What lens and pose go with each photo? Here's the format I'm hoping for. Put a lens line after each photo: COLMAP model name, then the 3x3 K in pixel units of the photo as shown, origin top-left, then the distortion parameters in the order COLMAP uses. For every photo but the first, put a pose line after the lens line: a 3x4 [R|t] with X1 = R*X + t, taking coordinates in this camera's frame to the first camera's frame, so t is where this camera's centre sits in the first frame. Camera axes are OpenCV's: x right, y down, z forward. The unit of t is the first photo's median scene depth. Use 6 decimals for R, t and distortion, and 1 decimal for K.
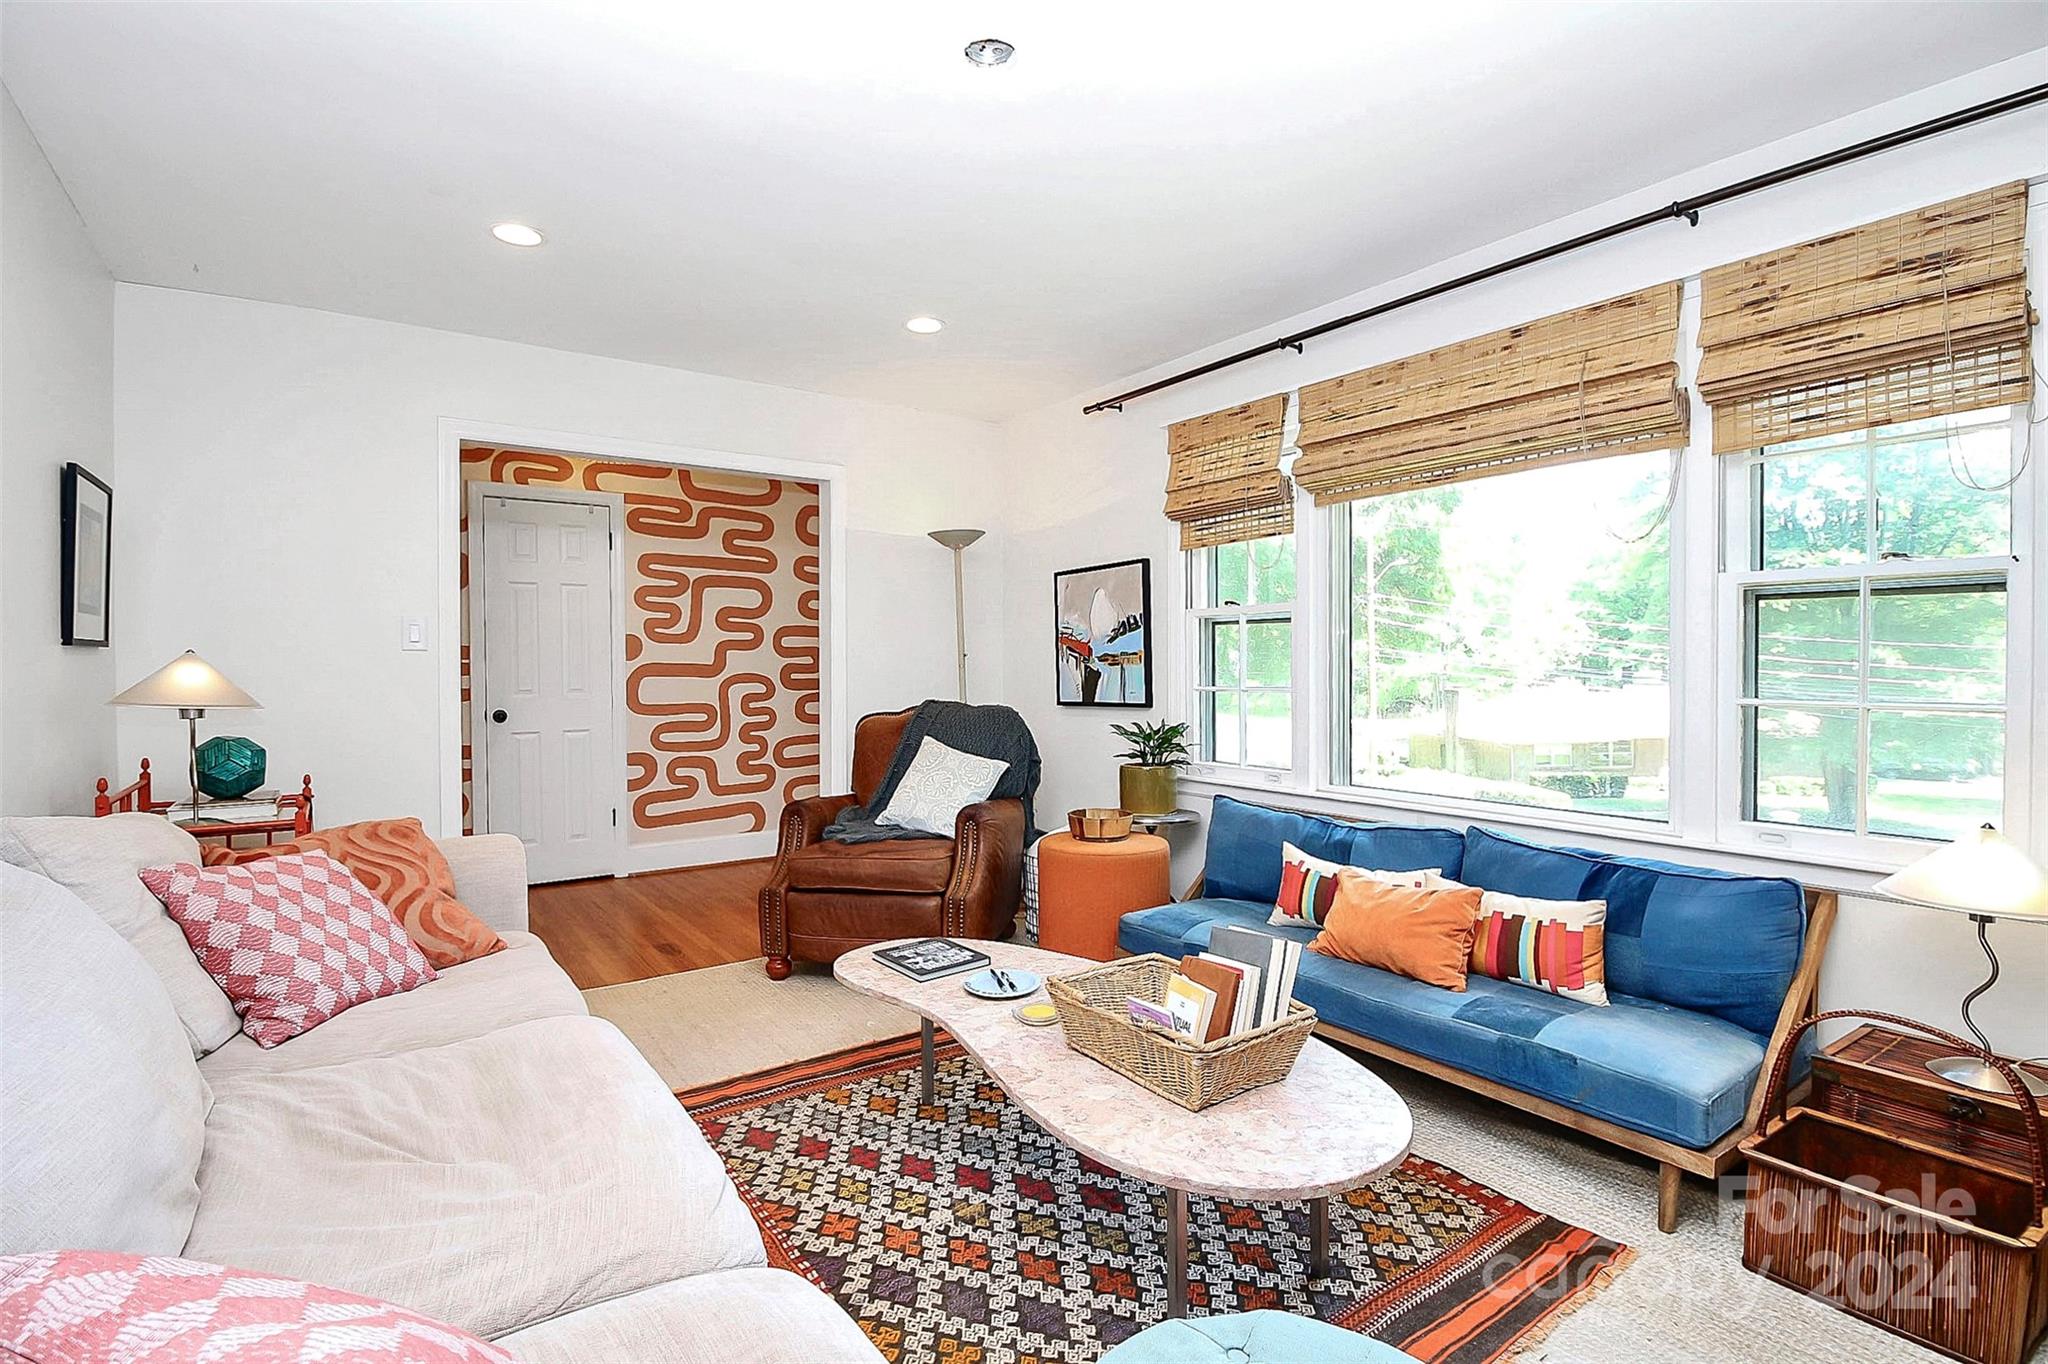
lens RADIAL K [[978.0, 0, 1015.1], [0, 978.0, 682.3], [0, 0, 1]] dist [-0.003425, -0.001625]
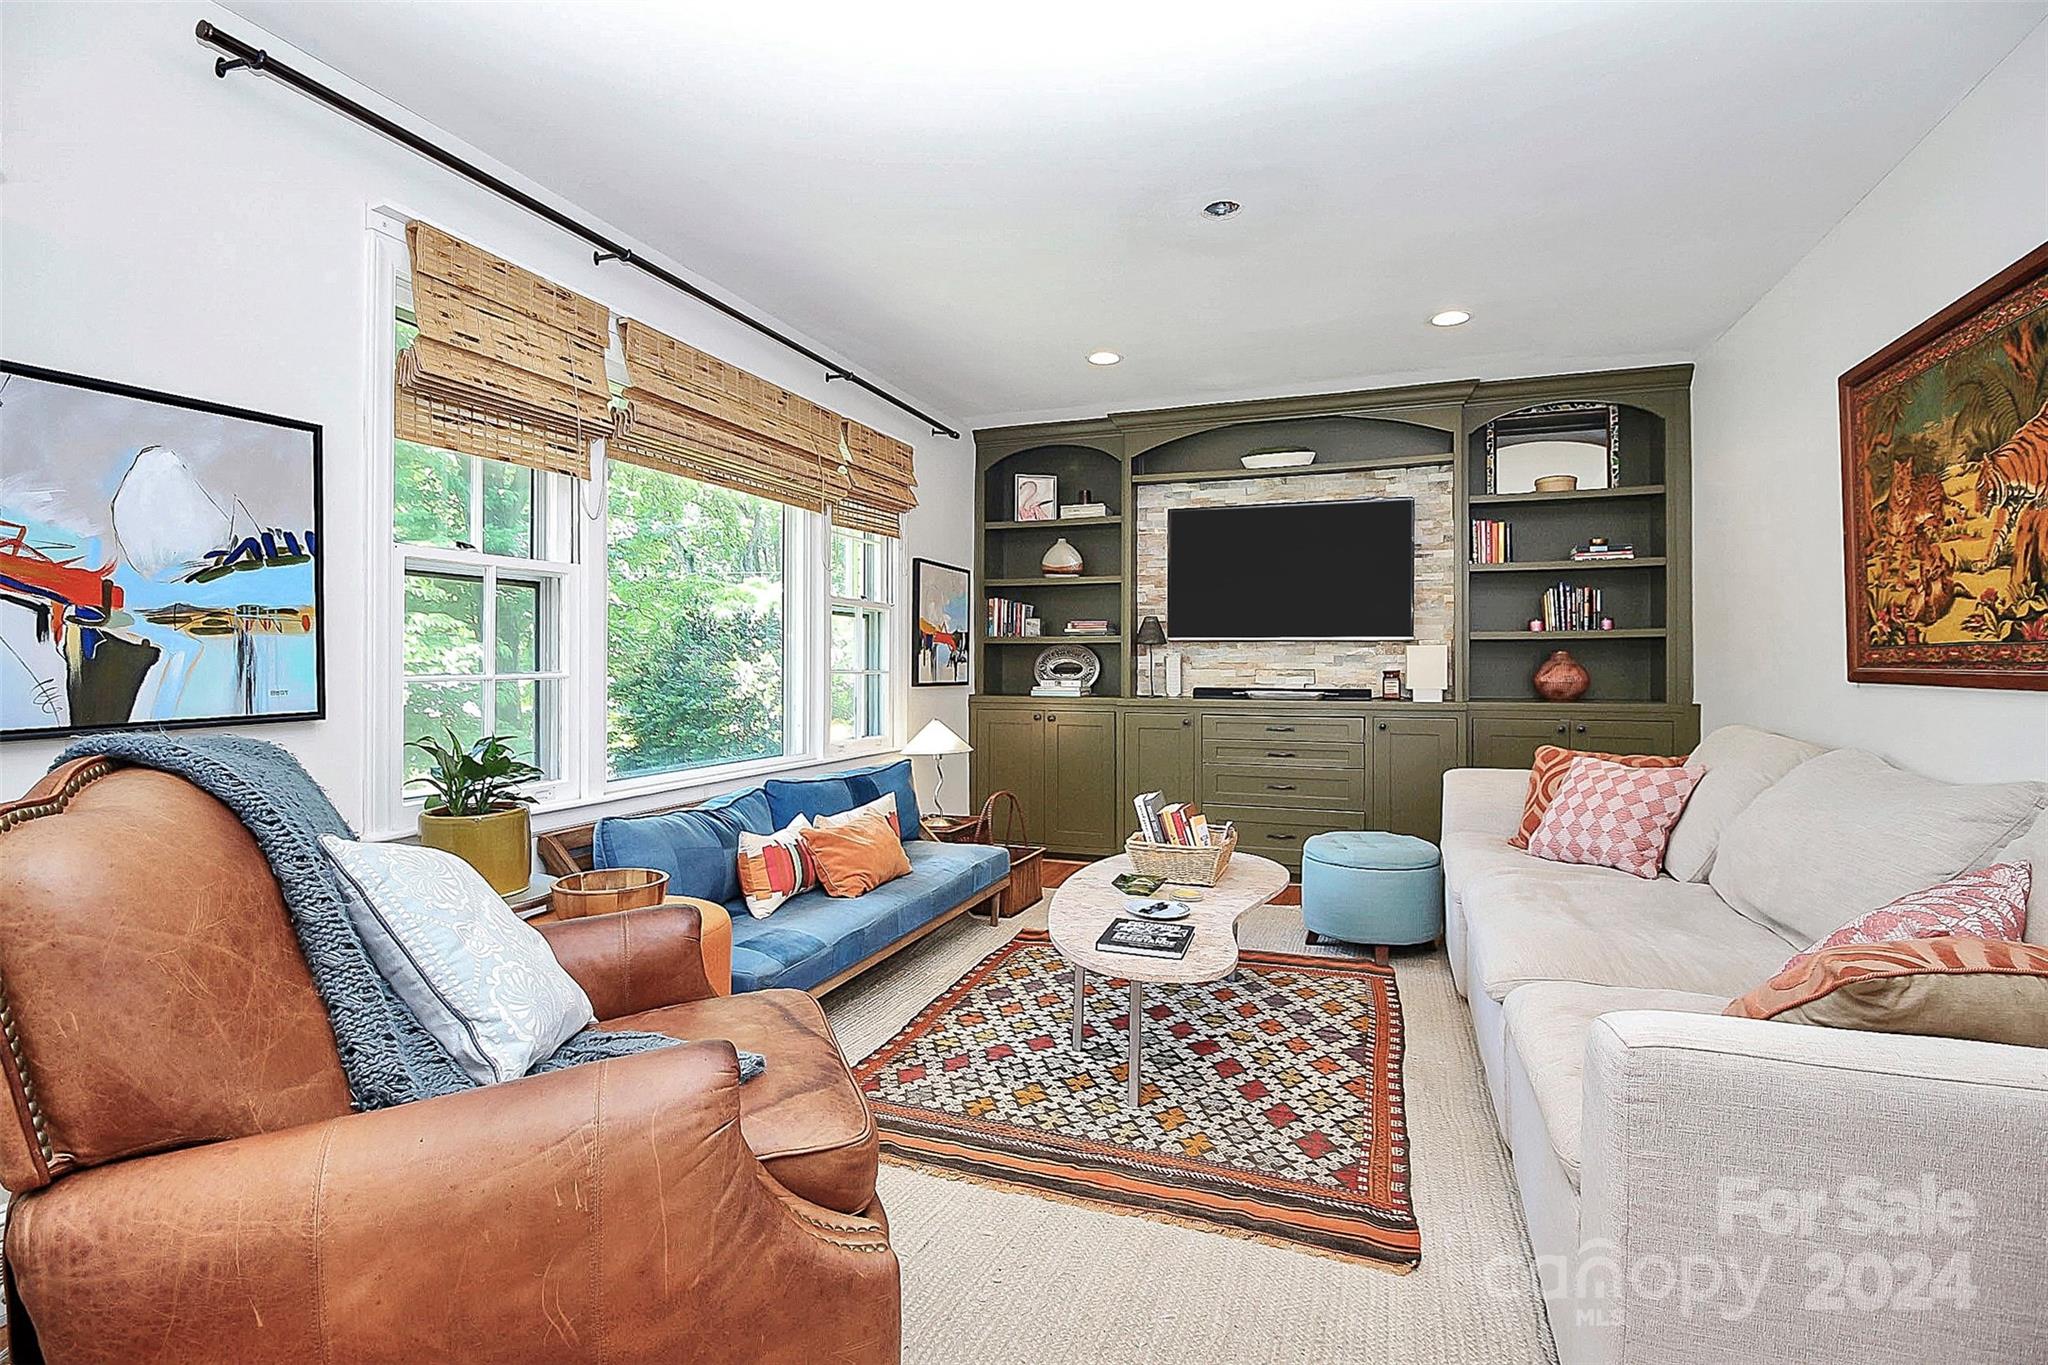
lens RADIAL K [[978.0, 0, 1009.6], [0, 978.0, 663.2], [0, 0, 1]] dist [-0.003425, -0.001625]
pose [[-0.568890, 0.002926, 0.822408, -0.541869], [0.016140, 0.999841, 0.007607, -0.001883], [-0.822255, 0.017601, -0.568847, 1.107423]]
